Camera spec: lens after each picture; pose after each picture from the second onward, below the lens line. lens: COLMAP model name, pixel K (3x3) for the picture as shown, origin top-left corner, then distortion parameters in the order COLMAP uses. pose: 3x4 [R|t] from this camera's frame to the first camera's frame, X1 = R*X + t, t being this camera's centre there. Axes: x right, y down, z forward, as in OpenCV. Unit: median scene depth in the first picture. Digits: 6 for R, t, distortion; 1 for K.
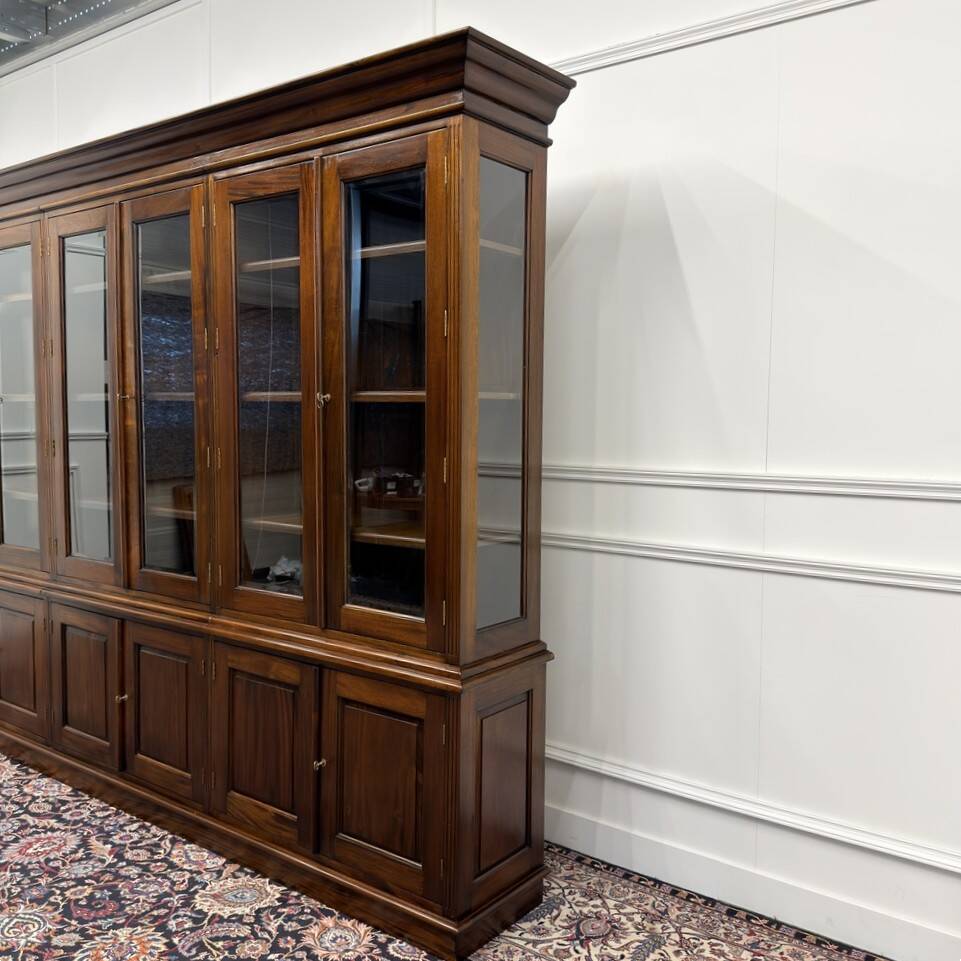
lens RADIAL K [[933.2, 0, 478.1], [0, 933.2, 481.6], [0, 0, 1]] dist [0.101683, -0.187136]
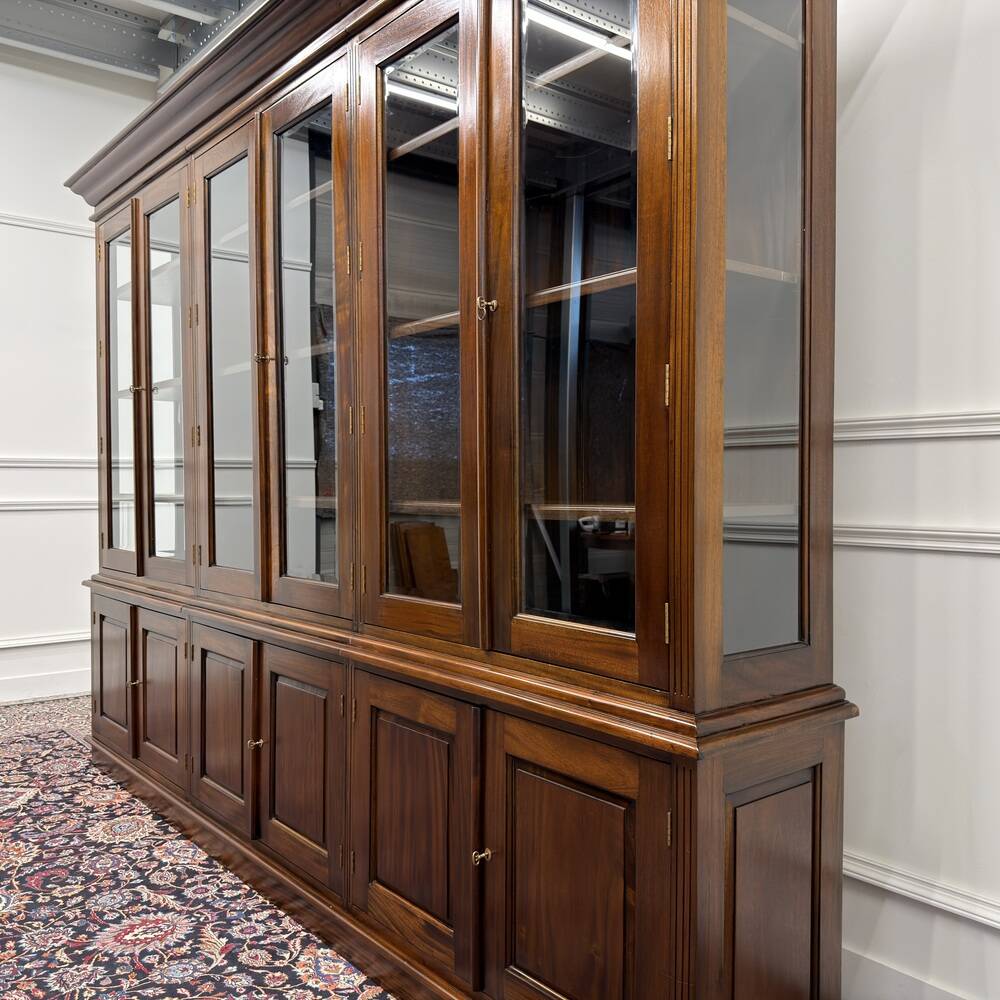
lens RADIAL K [[944.6, 0, 497.8], [0, 944.6, 503.9], [0, 0, 1]] dist [0.051573, -0.099009]
pose [[0.971859, -0.005054, -0.235510, 0.001174], [-0.007008, 0.998707, -0.050352, 0.083672], [0.235460, 0.050585, 0.970567, 0.333254]]
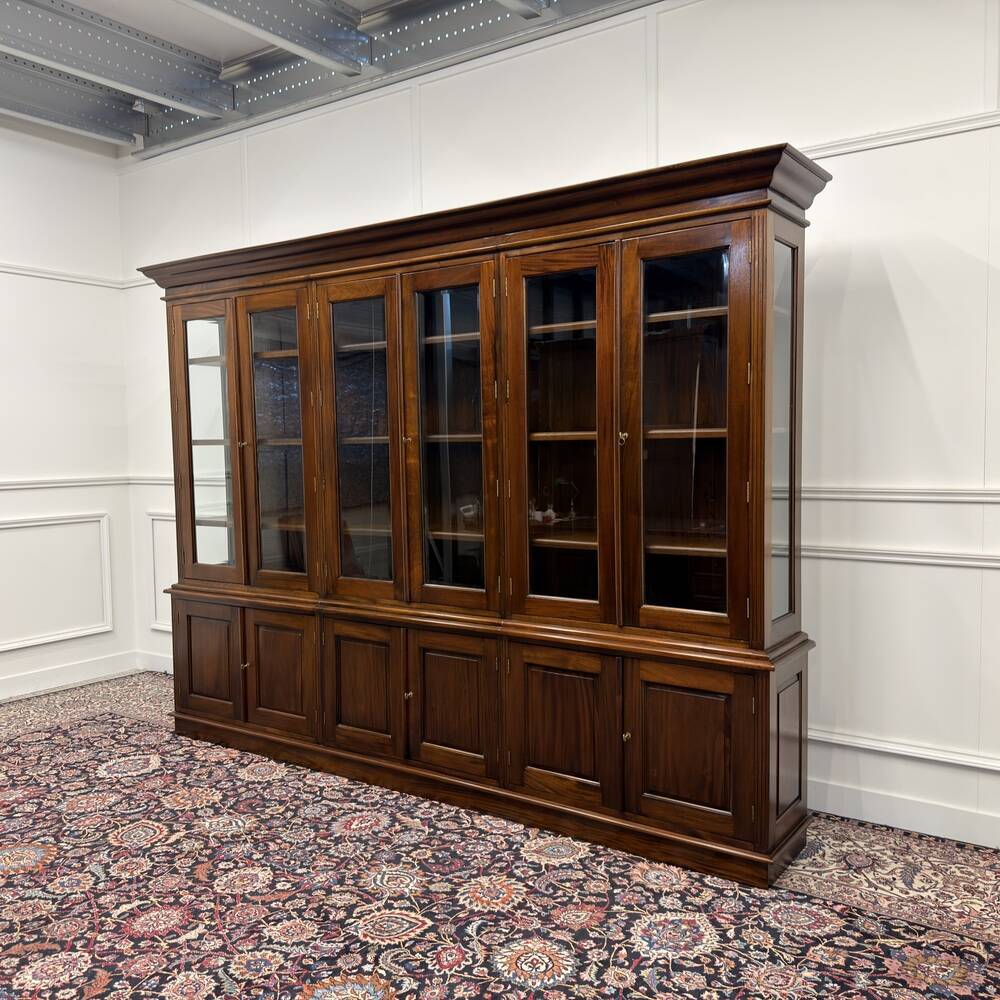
lens RADIAL K [[933.3, 0, 501.1], [0, 933.3, 504.8], [0, 0, 1]] dist [0.076918, -0.136276]
pose [[0.998601, -0.027038, 0.045445, -0.365164], [0.027310, 0.999613, -0.005382, 0.001817], [-0.045282, 0.006615, 0.998952, -0.198113]]
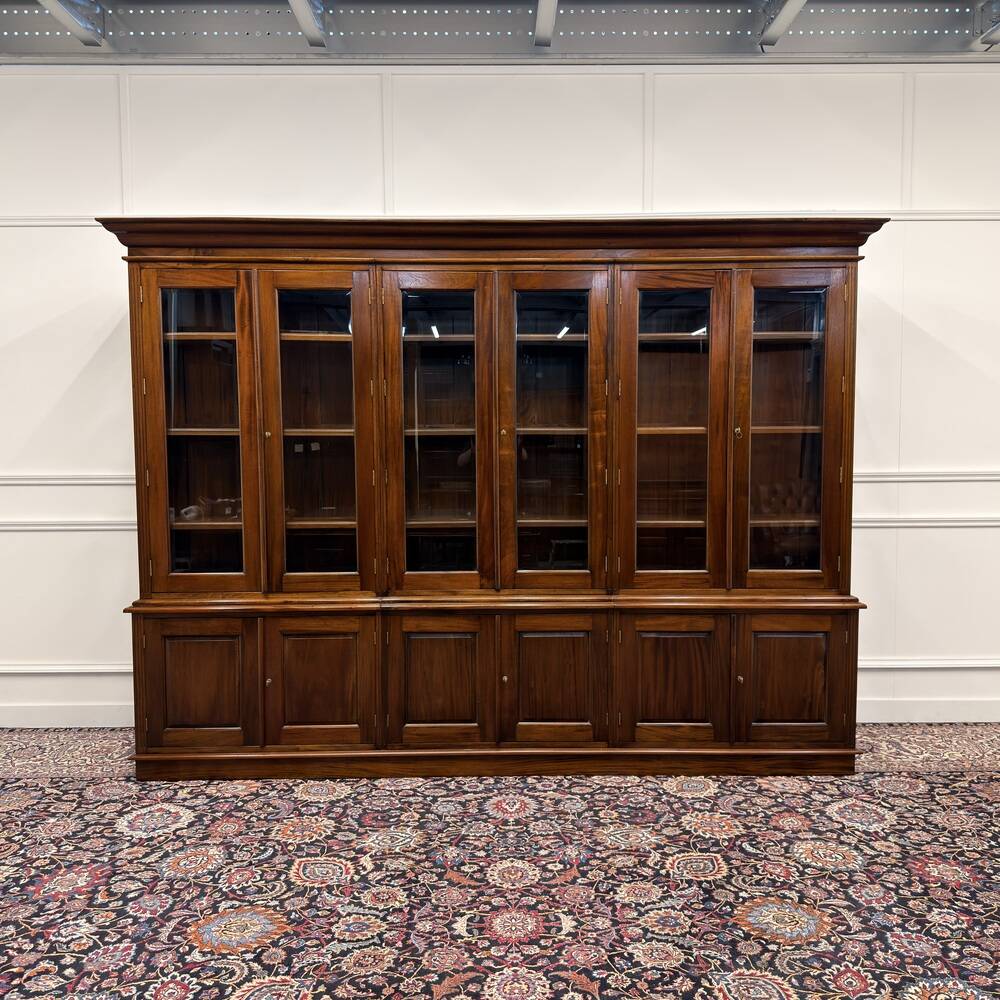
lens RADIAL K [[933.3, 0, 501.1], [0, 933.3, 504.8], [0, 0, 1]] dist [0.076918, -0.136276]
pose [[0.785872, -0.057903, 0.615672, -1.311147], [0.055762, 0.998186, 0.022701, -0.027050], [-0.615870, 0.016491, 0.787675, 0.067094]]
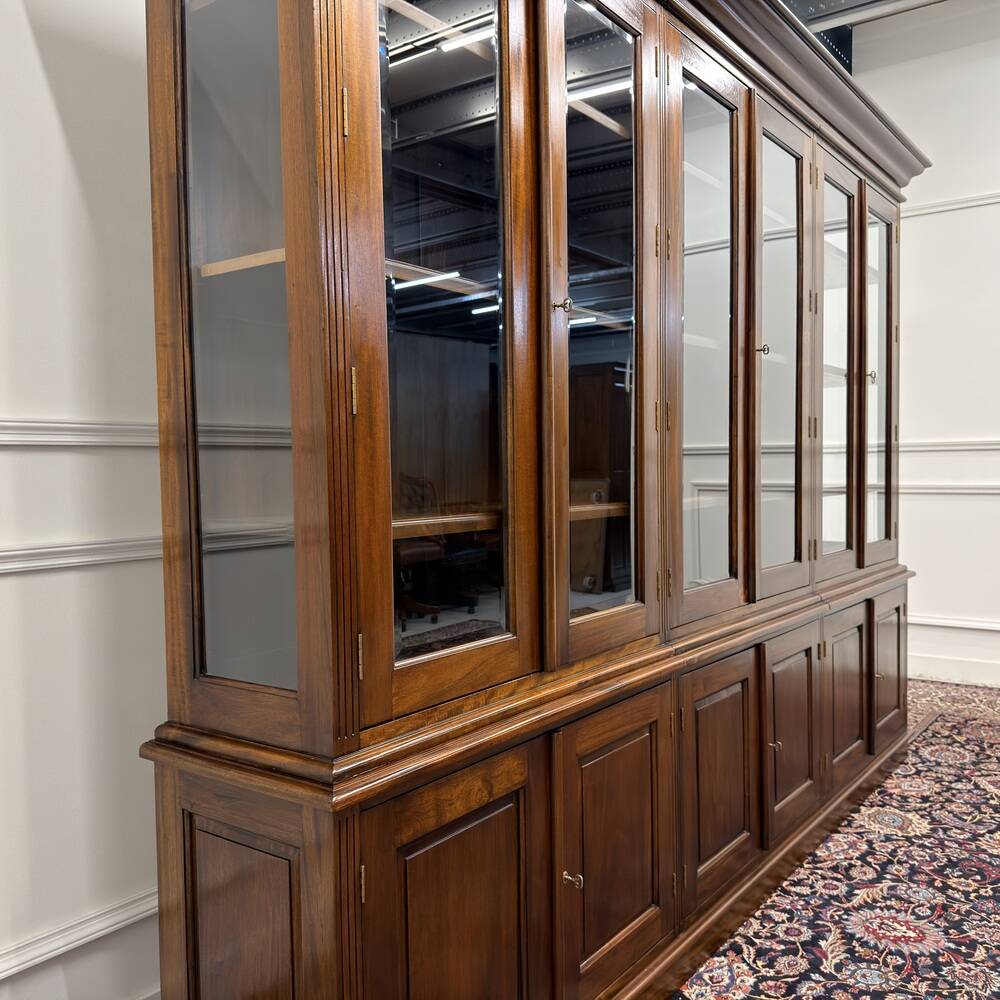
lens RADIAL K [[937.8, 0, 497.5], [0, 937.8, 502.4], [0, 0, 1]] dist [0.051437, -0.087897]
pose [[-0.012220, -0.046575, 0.998840, -1.332858], [0.086128, 0.995153, 0.047457, -0.024271], [-0.996209, 0.086608, -0.008150, 1.435552]]
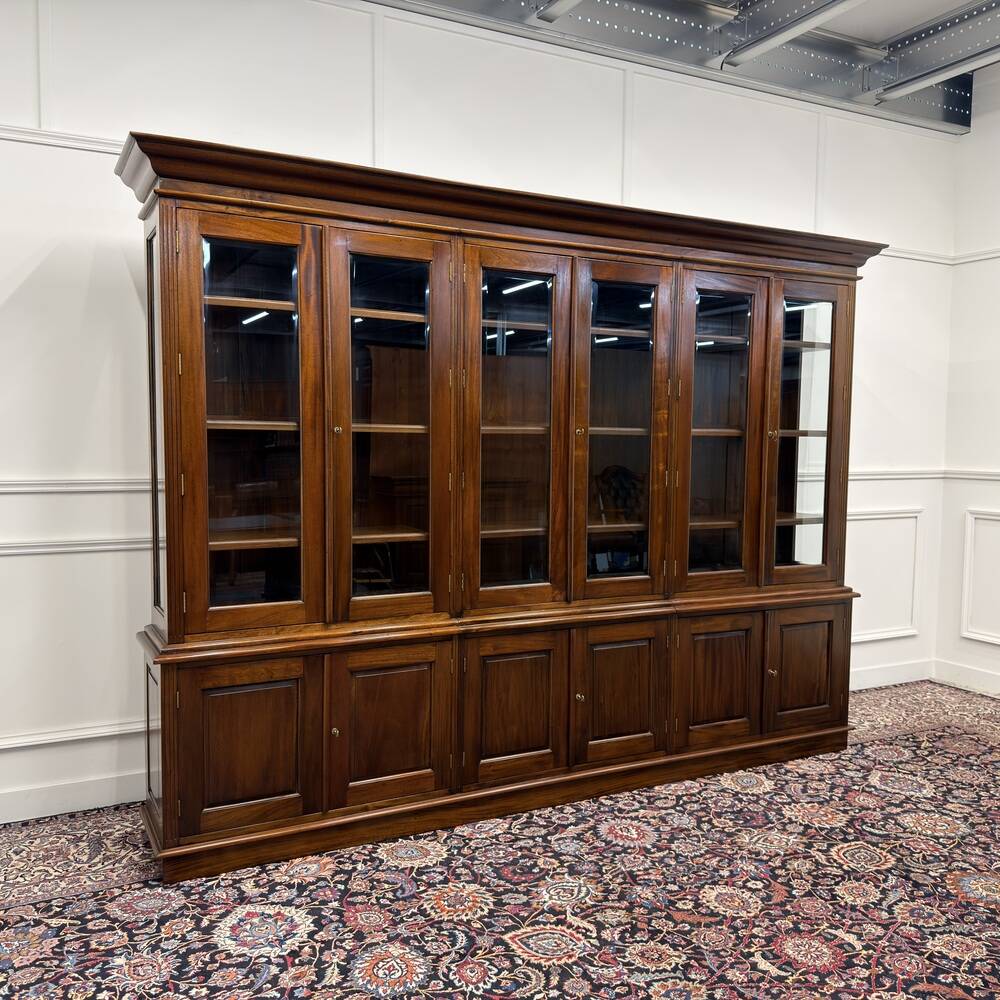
lens RADIAL K [[941.5, 0, 495.0], [0, 941.5, 501.4], [0, 0, 1]] dist [0.043050, -0.068325]
pose [[0.424264, -0.068500, 0.902944, -1.679516], [0.056994, 0.997178, 0.048870, -0.077394], [-0.903743, 0.030728, 0.426971, 0.720091]]
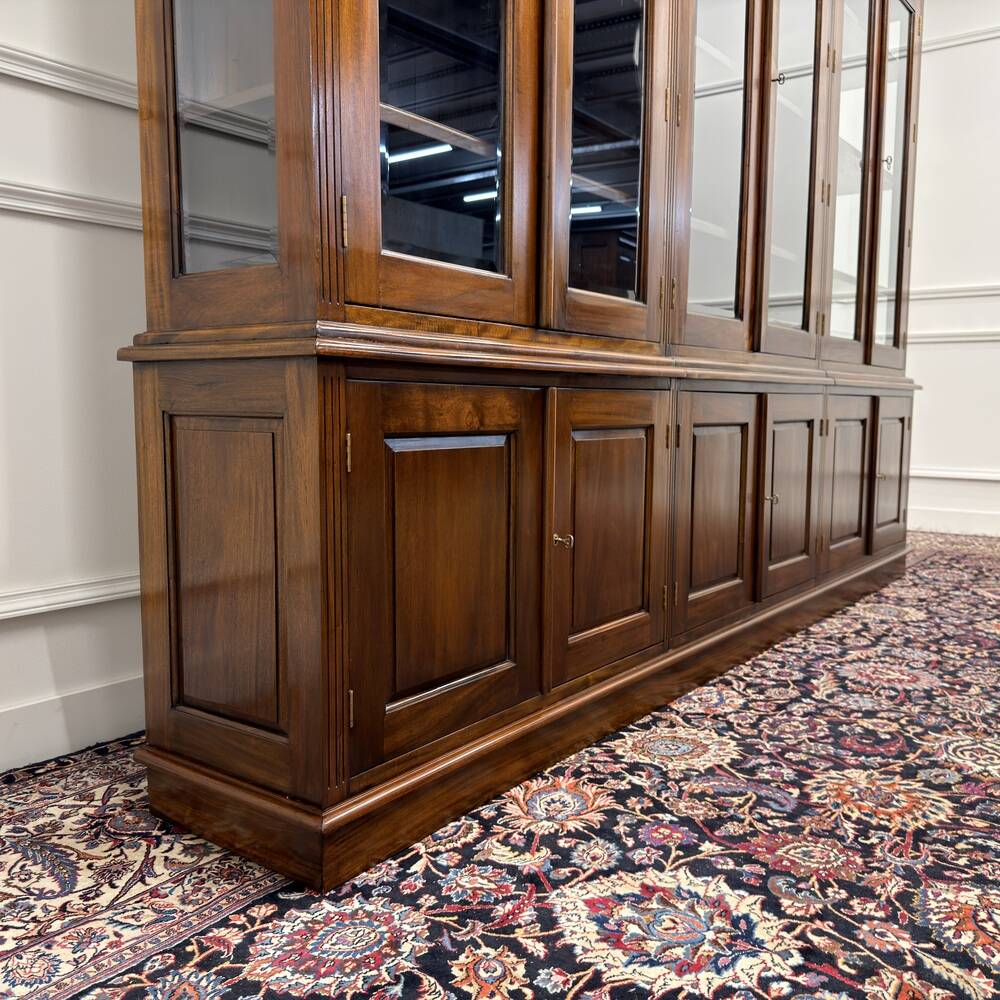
lens RADIAL K [[946.9, 0, 494.5], [0, 946.9, 497.3], [0, 0, 1]] dist [0.099748, -0.207746]
pose [[-0.012023, -0.108631, 0.994009, -1.330513], [0.065167, 0.991883, 0.109187, 0.156932], [-0.997802, 0.066089, -0.004847, 1.448238]]
